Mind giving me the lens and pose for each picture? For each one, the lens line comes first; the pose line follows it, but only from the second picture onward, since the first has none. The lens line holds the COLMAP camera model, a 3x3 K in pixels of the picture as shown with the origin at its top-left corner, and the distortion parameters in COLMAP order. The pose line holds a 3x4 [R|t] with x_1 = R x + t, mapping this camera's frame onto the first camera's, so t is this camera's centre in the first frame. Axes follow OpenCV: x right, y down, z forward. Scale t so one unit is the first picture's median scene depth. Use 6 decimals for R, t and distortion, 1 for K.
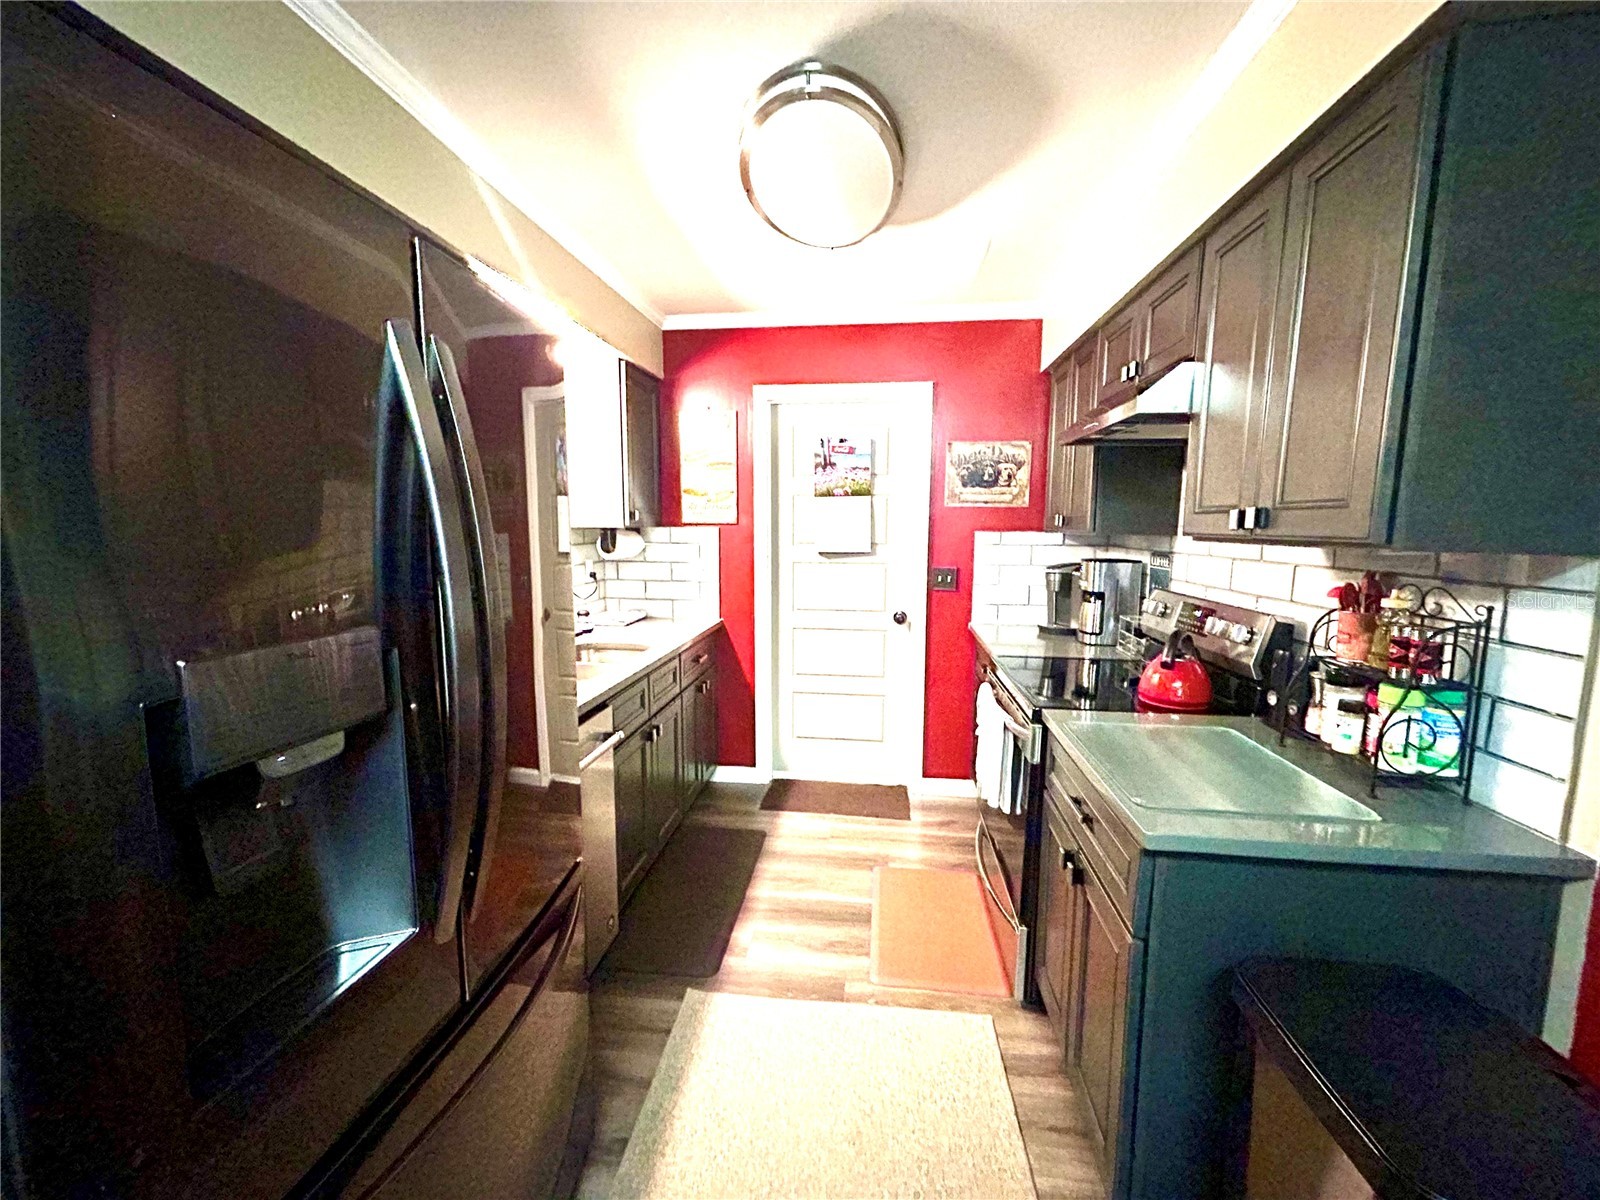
lens RADIAL K [[650.2, 0, 789.3], [0, 650.2, 602.8], [0, 0, 1]] dist [-0.001109, 0.000876]
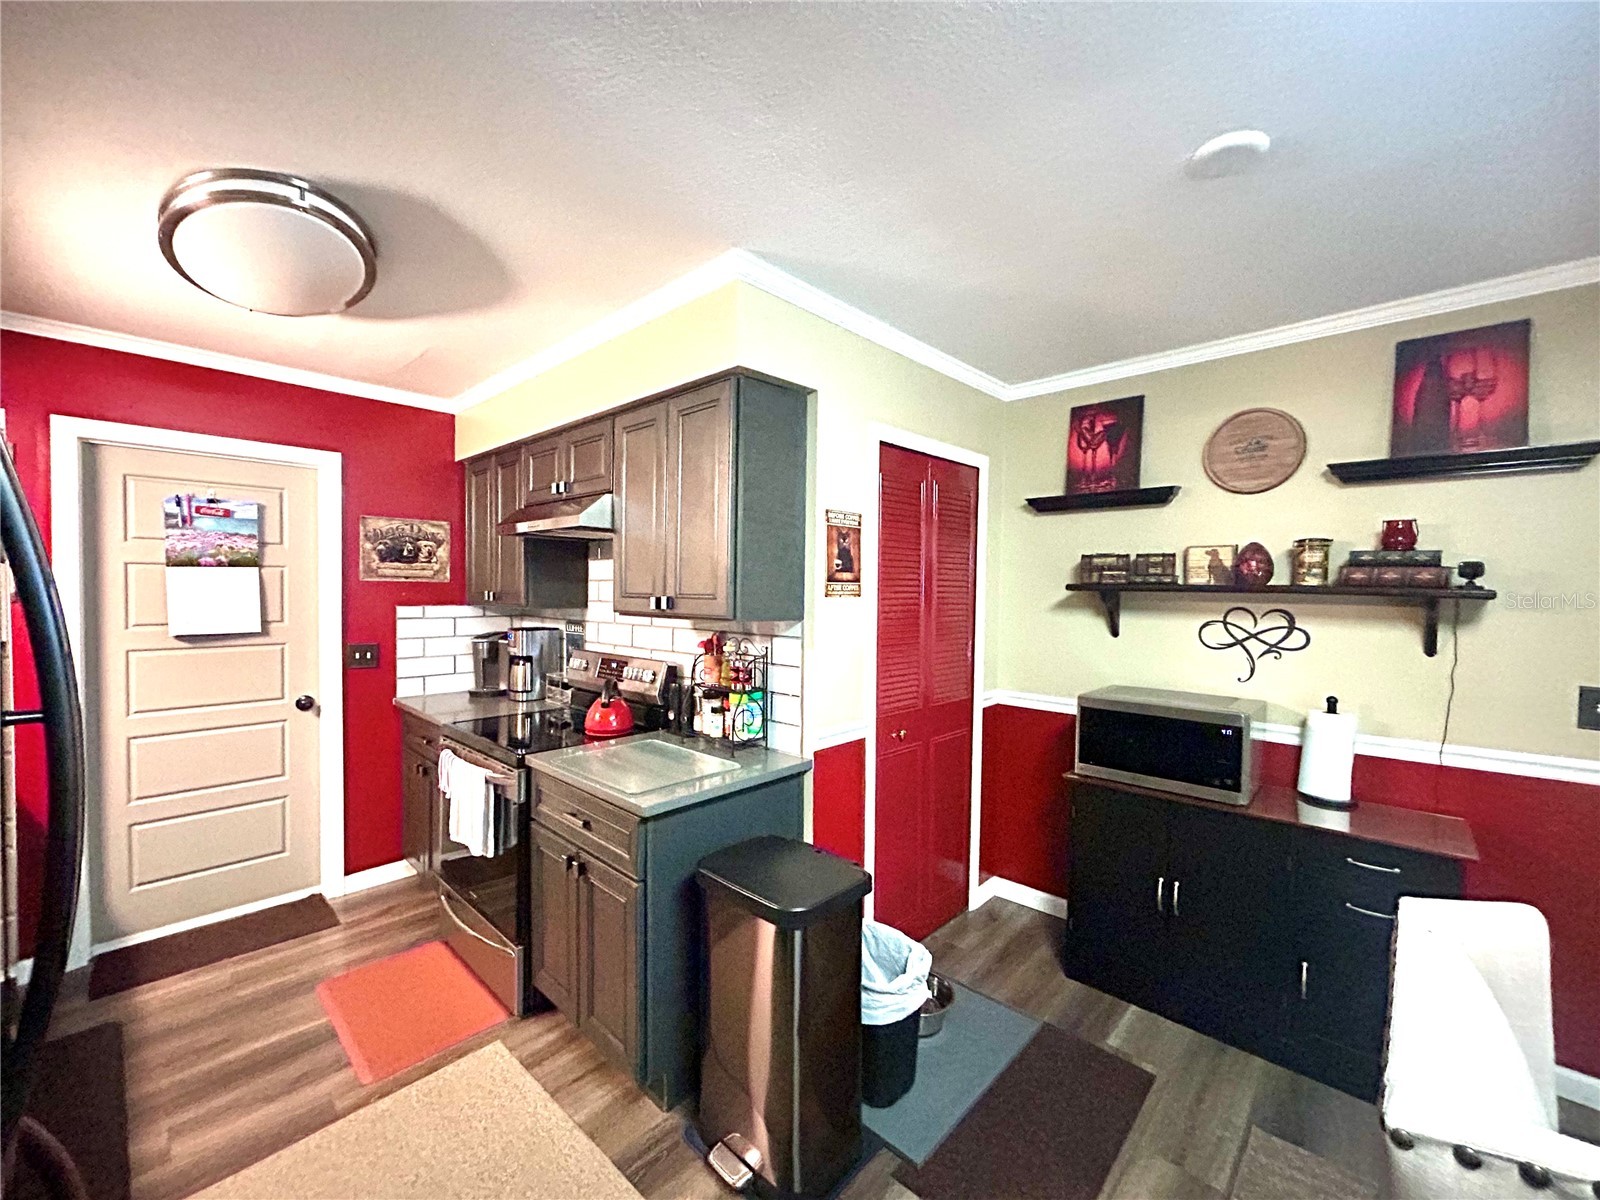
lens RADIAL K [[650.2, 0, 804.3], [0, 650.2, 604.0], [0, 0, 1]] dist [-0.001109, 0.000876]
pose [[0.581147, -0.019280, 0.813570, -0.277707], [0.094465, 0.994559, -0.043909, -0.015338], [-0.808297, 0.102372, 0.579807, -0.153478]]
